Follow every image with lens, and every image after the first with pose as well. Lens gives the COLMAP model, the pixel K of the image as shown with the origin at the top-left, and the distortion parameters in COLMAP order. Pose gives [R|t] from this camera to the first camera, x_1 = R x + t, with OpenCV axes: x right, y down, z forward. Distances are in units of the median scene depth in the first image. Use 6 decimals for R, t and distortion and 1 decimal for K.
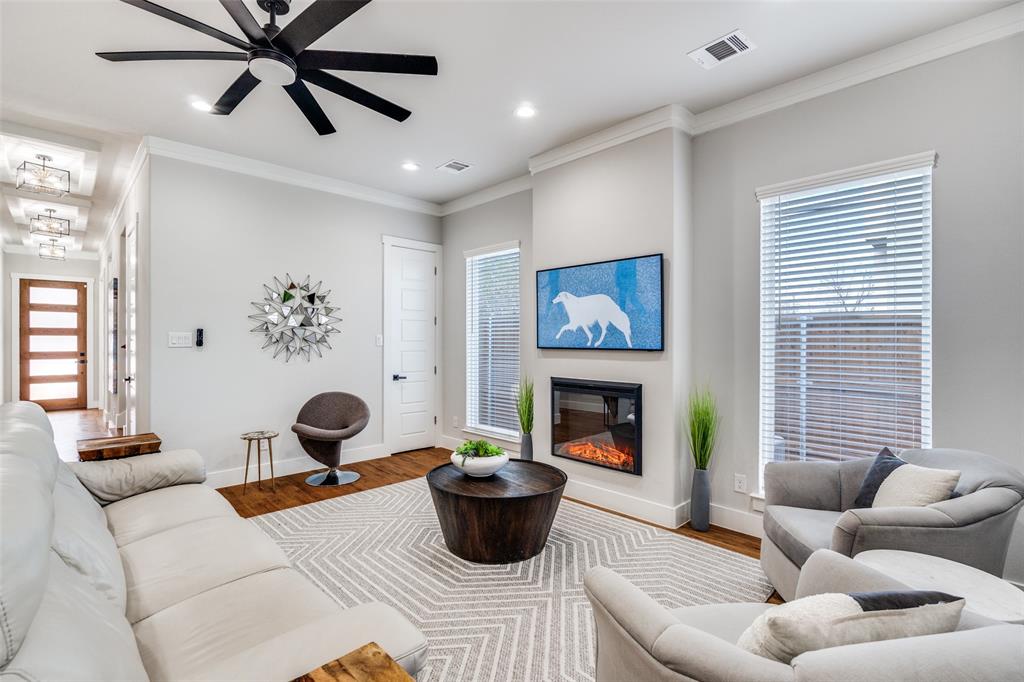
lens RADIAL K [[473.9, 0, 507.2], [0, 473.9, 341.8], [0, 0, 1]] dist [-0.004549, 0.000766]
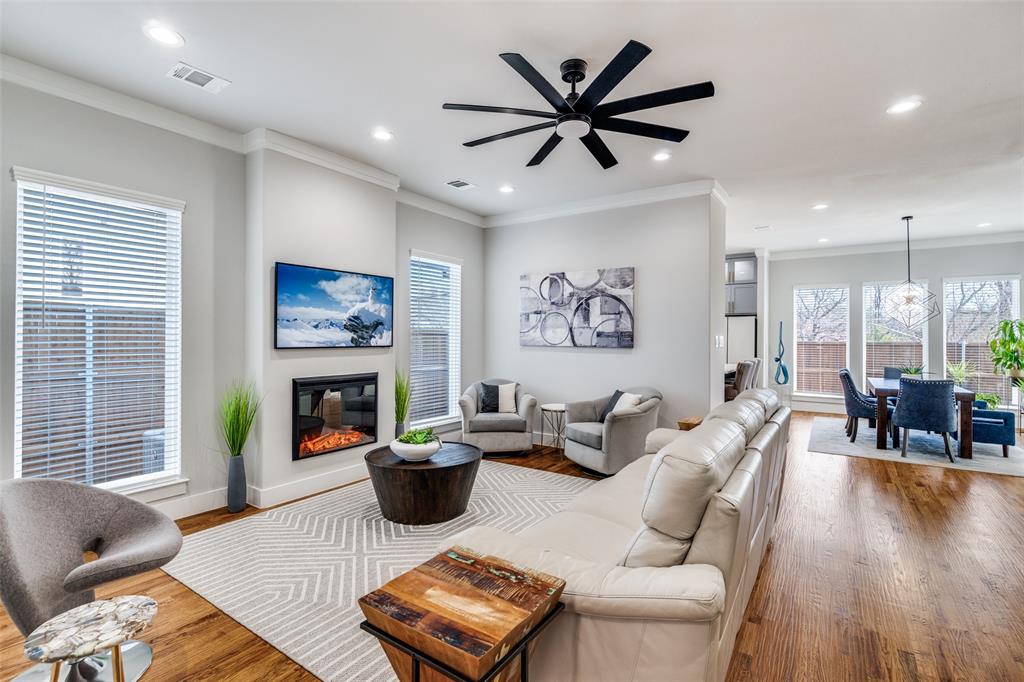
lens RADIAL K [[473.9, 0, 505.7], [0, 473.9, 332.1], [0, 0, 1]] dist [-0.004549, 0.000766]
pose [[-0.196547, -0.002665, 0.980491, -3.650051], [-0.003648, 0.999991, 0.001987, -0.090250], [-0.980488, -0.003187, -0.196555, 3.046356]]
